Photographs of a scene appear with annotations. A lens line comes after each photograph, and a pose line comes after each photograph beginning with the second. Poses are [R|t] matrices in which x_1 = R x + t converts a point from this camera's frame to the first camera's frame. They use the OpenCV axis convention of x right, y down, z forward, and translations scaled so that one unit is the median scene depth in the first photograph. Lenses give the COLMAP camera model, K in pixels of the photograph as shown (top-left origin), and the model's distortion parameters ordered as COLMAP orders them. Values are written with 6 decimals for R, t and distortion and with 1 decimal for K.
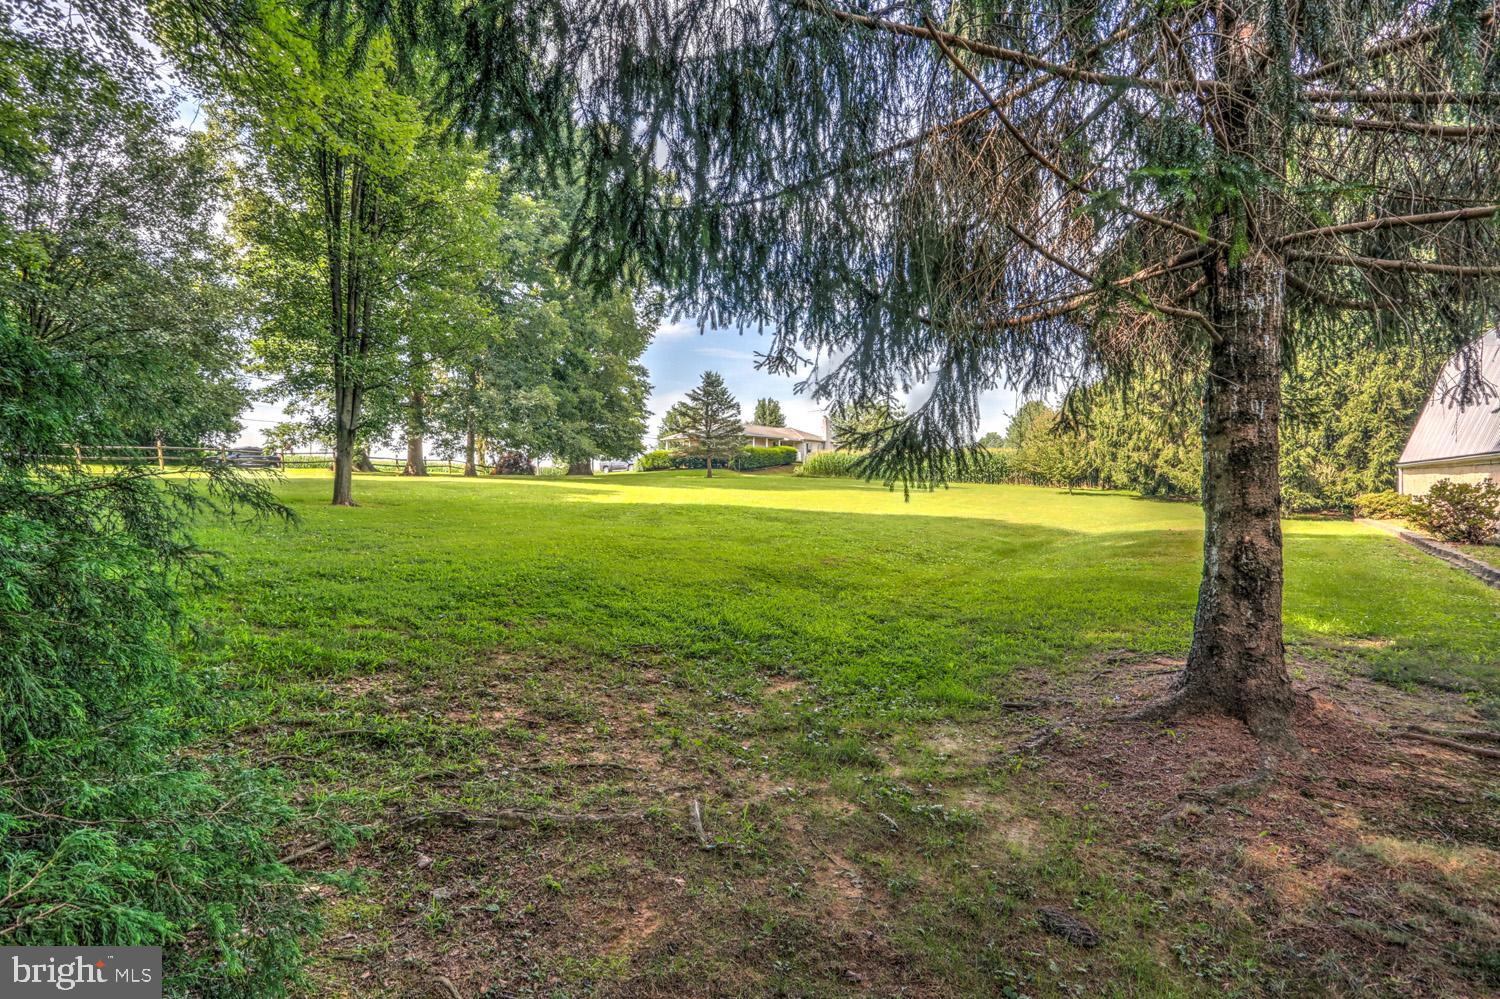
lens RADIAL K [[733.4, 0, 752.1], [0, 733.4, 488.8], [0, 0, 1]] dist [-0.054586, 0.036333]
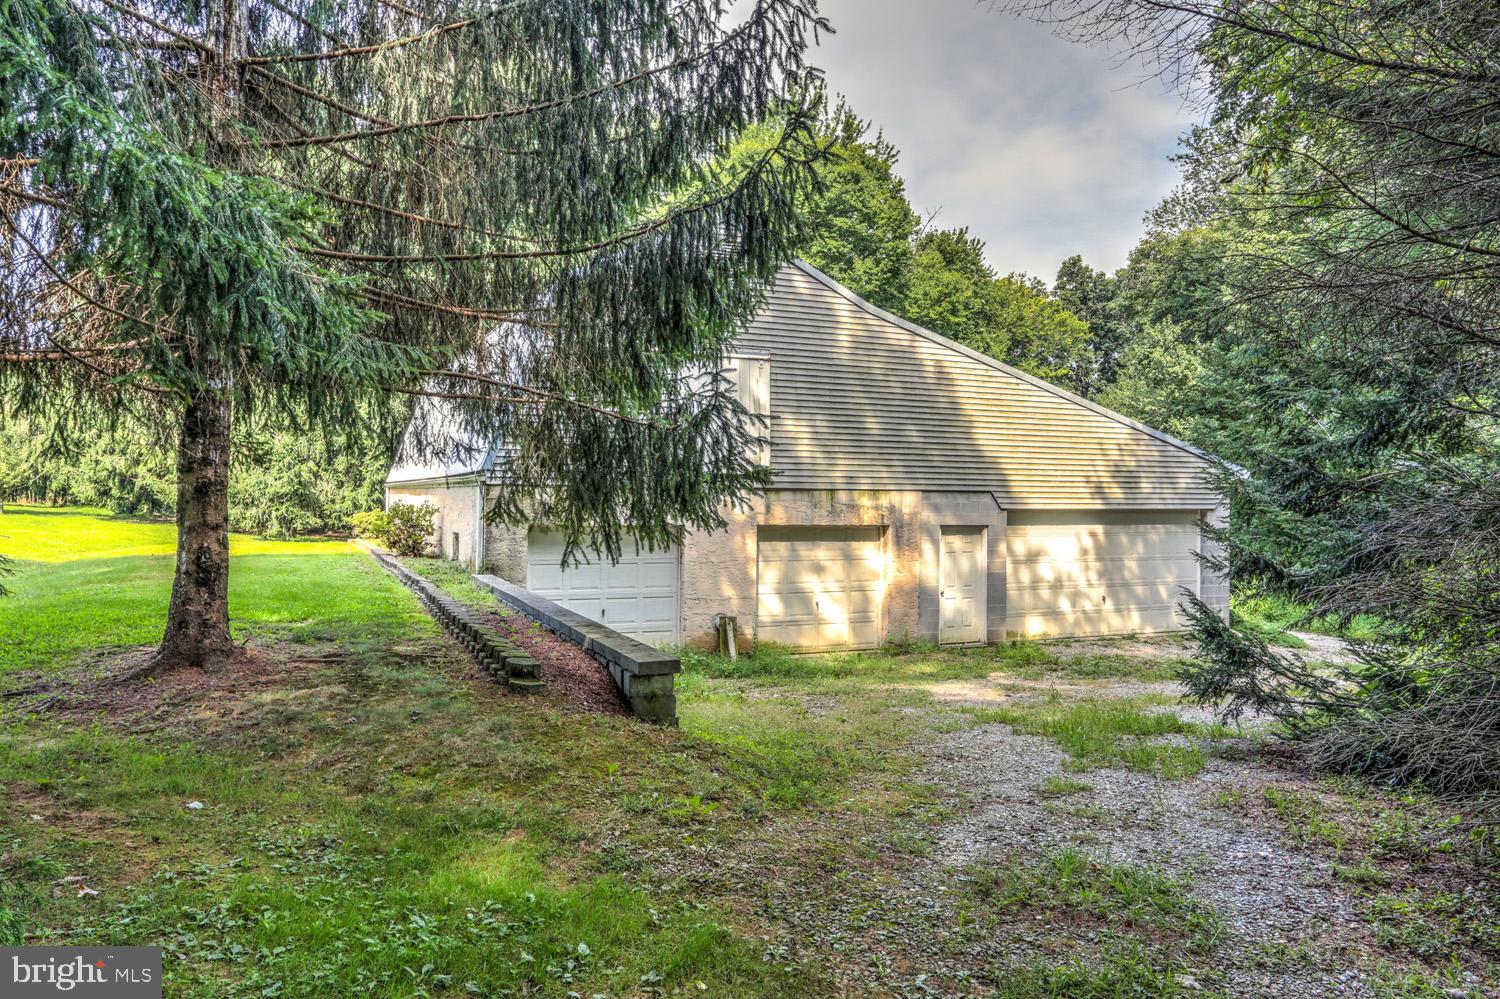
lens RADIAL K [[1026.1, 0, 751.4], [0, 1026.1, 488.6], [0, 0, 1]] dist [-0.001520, 0.001257]
pose [[0.496762, 0.021847, 0.867612, -0.108631], [-0.007963, 0.999756, -0.020616, -0.002114], [-0.867850, 0.003333, 0.496815, -0.189218]]
